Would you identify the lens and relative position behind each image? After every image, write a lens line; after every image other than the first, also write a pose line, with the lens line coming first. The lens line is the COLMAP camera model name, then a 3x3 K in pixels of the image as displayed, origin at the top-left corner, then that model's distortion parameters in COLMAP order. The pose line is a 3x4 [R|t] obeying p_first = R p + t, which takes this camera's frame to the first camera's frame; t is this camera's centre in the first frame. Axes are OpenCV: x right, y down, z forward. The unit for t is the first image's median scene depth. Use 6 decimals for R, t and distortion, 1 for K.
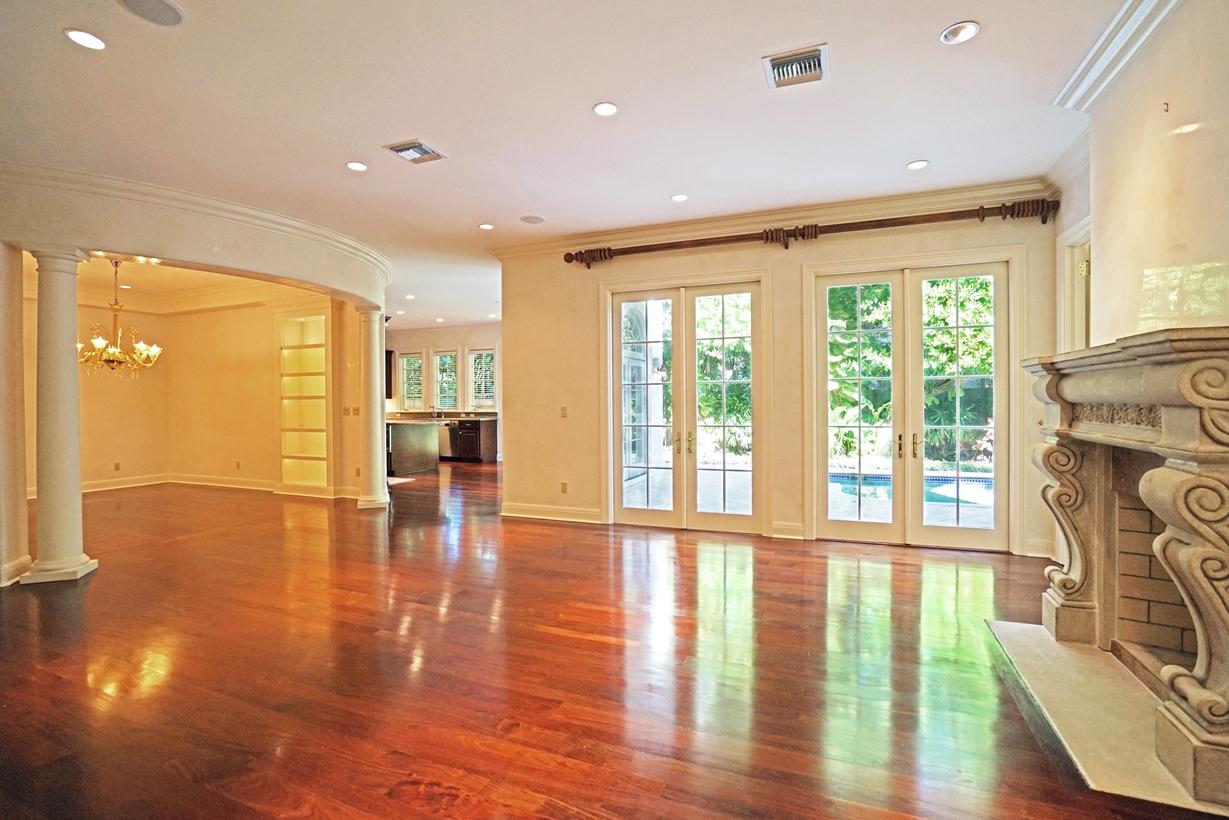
lens RADIAL K [[567.1, 0, 607.0], [0, 567.1, 396.6], [0, 0, 1]] dist [-0.063111, 0.024689]
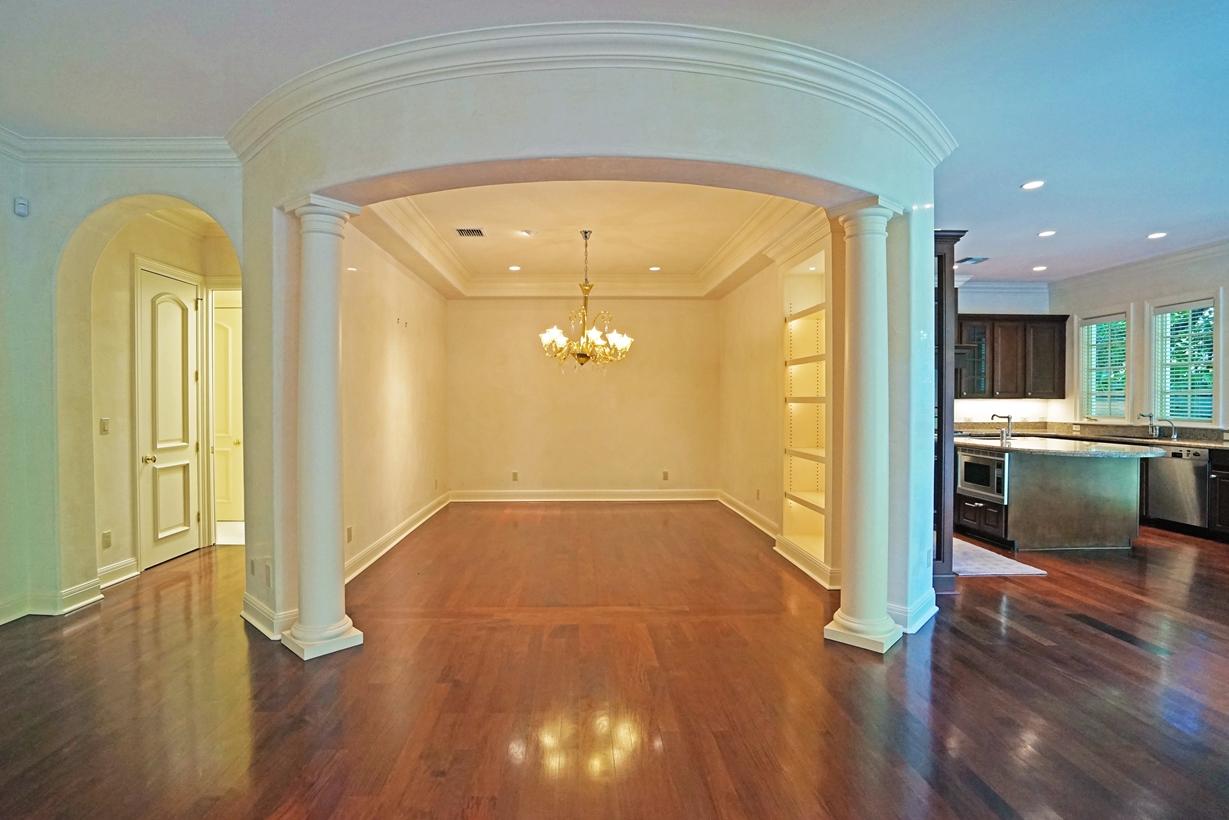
lens RADIAL K [[597.3, 0, 592.0], [0, 597.3, 409.2], [0, 0, 1]] dist [-0.074426, 0.028400]
pose [[0.400923, 0.021512, -0.915859, -0.041923], [0.005441, 0.999651, 0.025862, -0.003867], [0.916096, -0.015352, 0.400666, 0.345862]]
